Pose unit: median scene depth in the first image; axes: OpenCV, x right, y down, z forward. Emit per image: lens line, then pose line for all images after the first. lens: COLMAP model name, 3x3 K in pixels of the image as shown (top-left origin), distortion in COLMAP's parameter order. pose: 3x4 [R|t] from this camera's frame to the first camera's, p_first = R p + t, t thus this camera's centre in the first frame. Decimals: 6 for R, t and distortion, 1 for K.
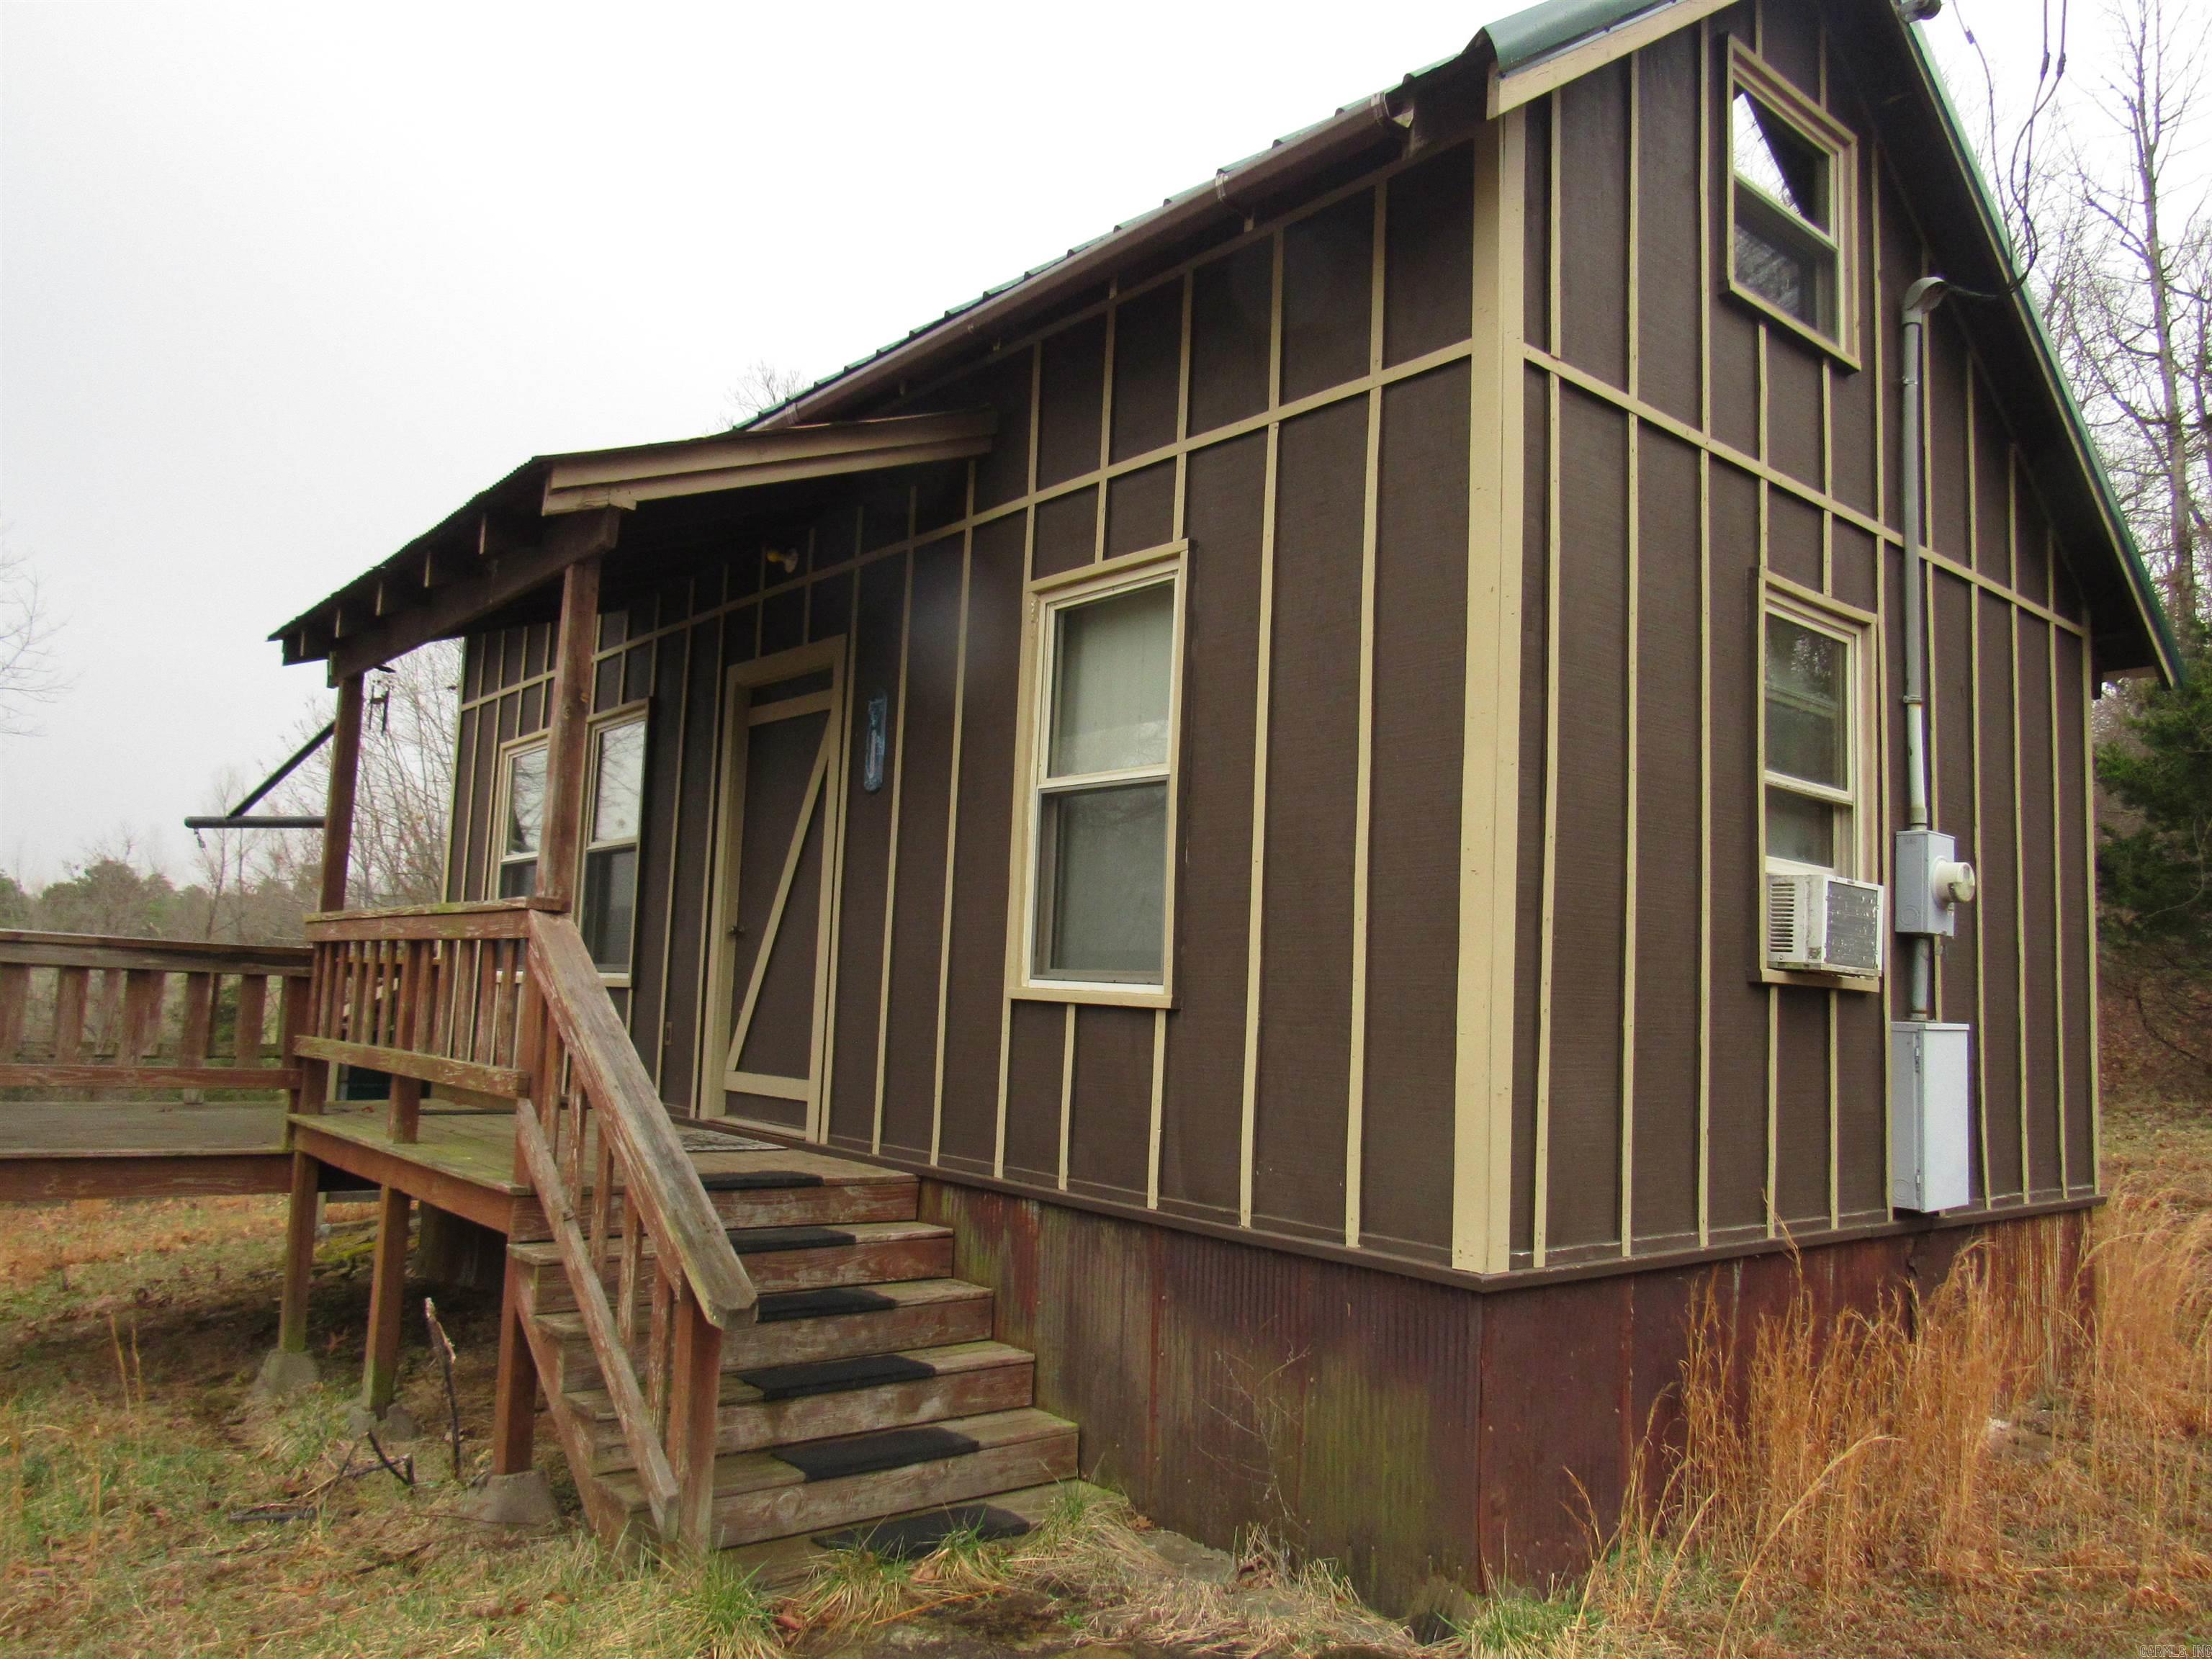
lens RADIAL K [[1581.9, 0, 1116.3], [0, 1581.9, 834.6], [0, 0, 1]] dist [-0.006291, 0.002820]
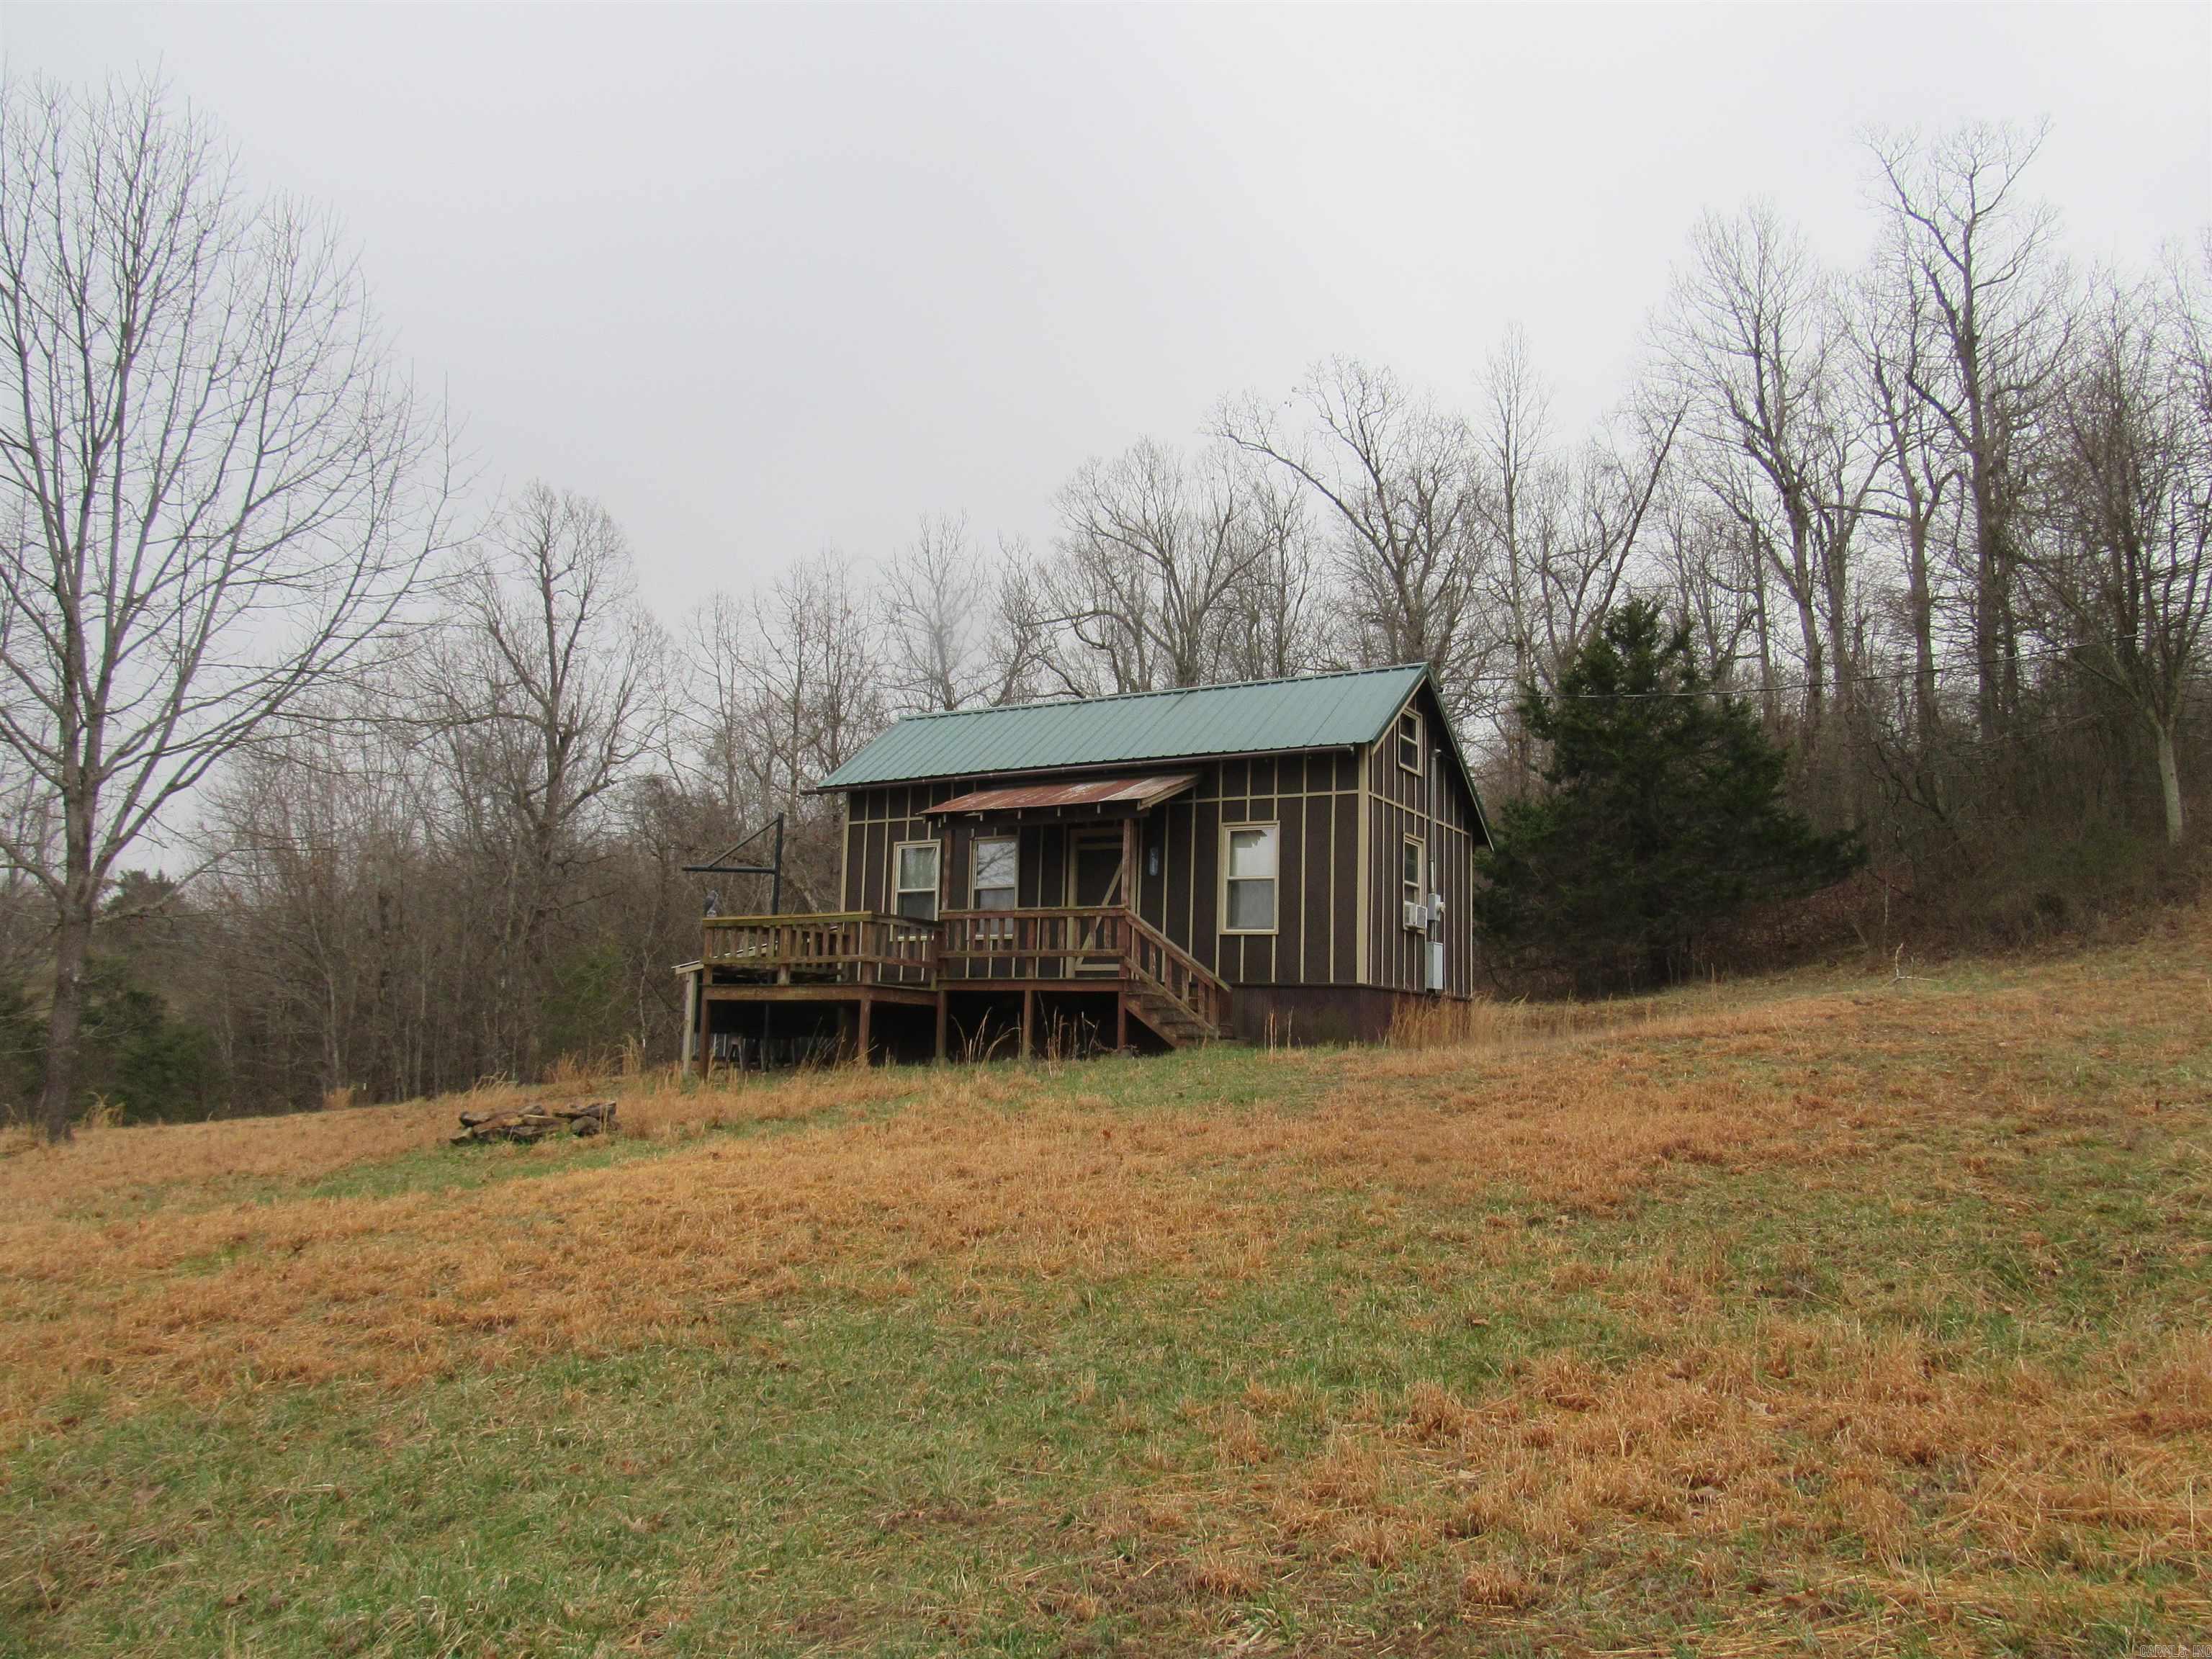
lens RADIAL K [[1581.9, 0, 1101.1], [0, 1581.9, 829.3], [0, 0, 1]] dist [-0.006291, 0.002820]
pose [[0.948555, 0.029769, 0.315209, -1.561363], [-0.024128, 0.999471, -0.021787, -0.059569], [-0.315691, 0.013061, 0.948772, -2.542437]]
